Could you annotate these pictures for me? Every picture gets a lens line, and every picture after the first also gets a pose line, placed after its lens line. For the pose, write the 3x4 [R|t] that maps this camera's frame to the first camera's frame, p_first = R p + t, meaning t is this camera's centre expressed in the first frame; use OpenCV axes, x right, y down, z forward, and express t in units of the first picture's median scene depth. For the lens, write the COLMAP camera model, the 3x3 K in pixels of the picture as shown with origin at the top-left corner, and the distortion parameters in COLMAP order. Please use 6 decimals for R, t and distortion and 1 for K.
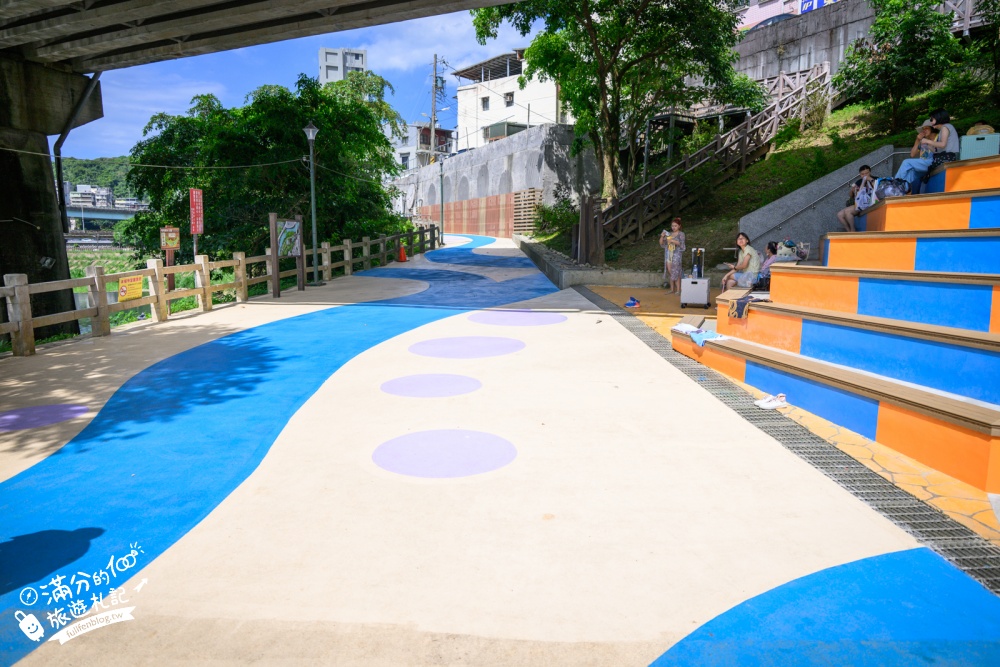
lens RADIAL K [[696.0, 0, 500.0], [0, 696.0, 333.5], [0, 0, 1]] dist [0.000977, -0.004887]
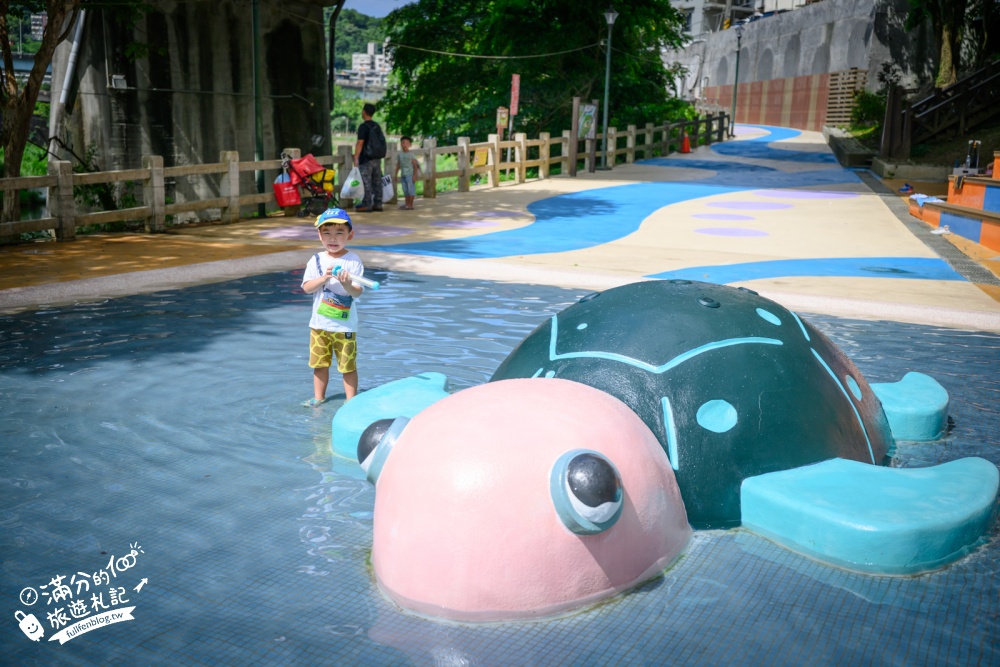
lens RADIAL K [[1049.4, 0, 511.8], [0, 1049.4, 334.2], [0, 0, 1]] dist [0.002938, 0.002925]
pose [[0.959675, 0.083285, -0.268489, 0.022461], [-0.068268, 0.995560, 0.064806, 0.048037], [0.272695, -0.043863, 0.961100, -0.310566]]
